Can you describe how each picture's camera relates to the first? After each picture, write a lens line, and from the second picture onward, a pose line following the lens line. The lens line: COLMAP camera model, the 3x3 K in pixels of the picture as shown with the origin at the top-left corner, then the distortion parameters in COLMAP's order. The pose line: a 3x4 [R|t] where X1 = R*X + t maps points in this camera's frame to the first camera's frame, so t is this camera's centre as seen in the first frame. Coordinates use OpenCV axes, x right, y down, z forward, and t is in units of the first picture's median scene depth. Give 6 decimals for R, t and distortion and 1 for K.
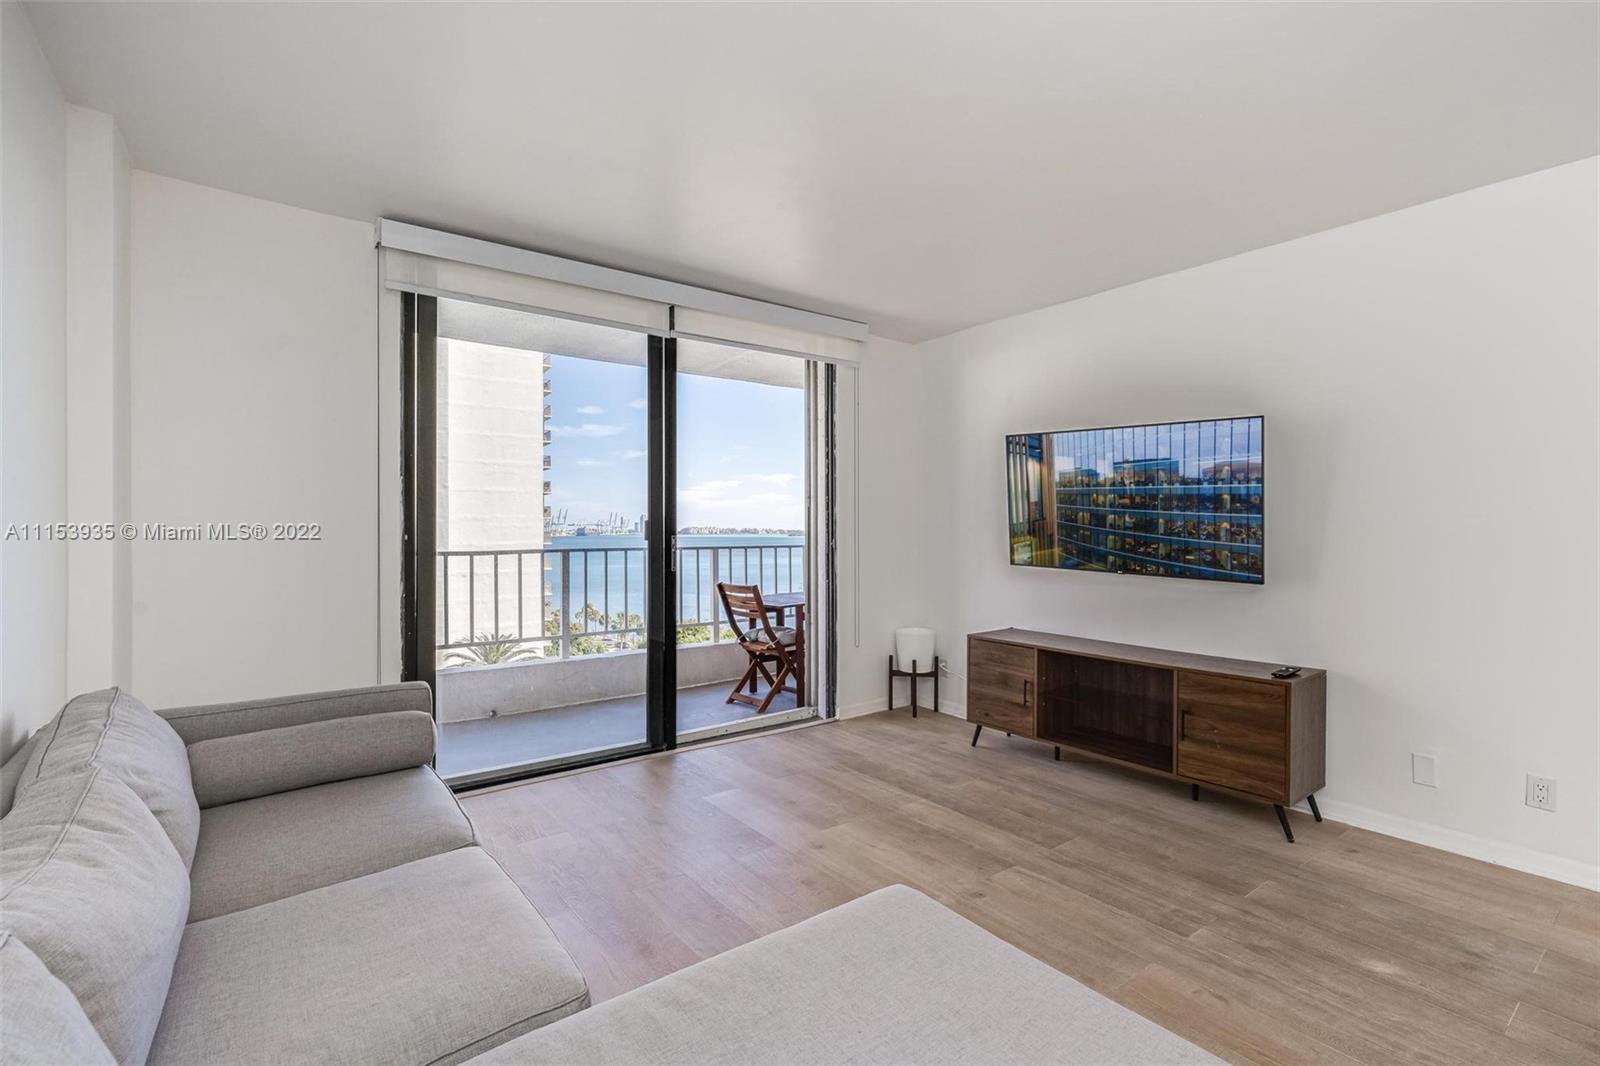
lens RADIAL K [[717.4, 0, 800.6], [0, 717.4, 530.4], [0, 0, 1]] dist [0.003517, 0.000049]
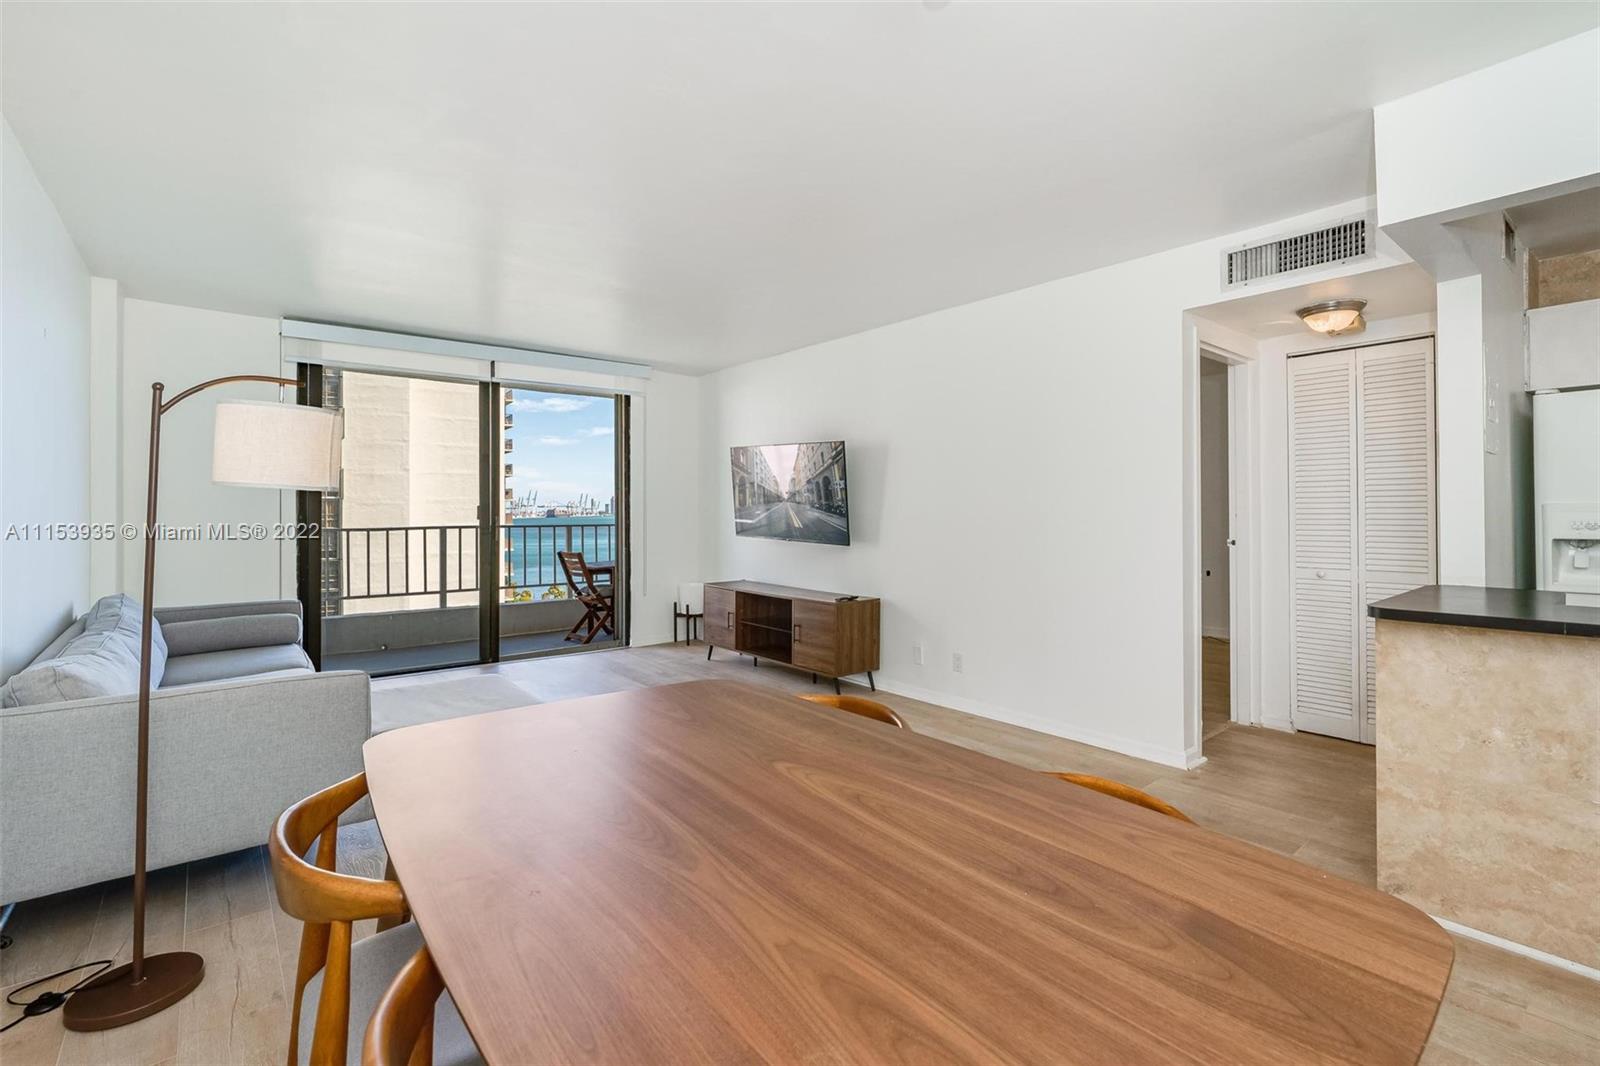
lens RADIAL K [[712.7, 0, 794.5], [0, 712.7, 506.2], [0, 0, 1]] dist [0.003560, 0.001105]
pose [[0.999540, -0.002091, 0.030265, 0.394034], [0.002315, 0.999970, -0.007396, -0.001442], [-0.030248, 0.007463, 0.999515, -0.484187]]
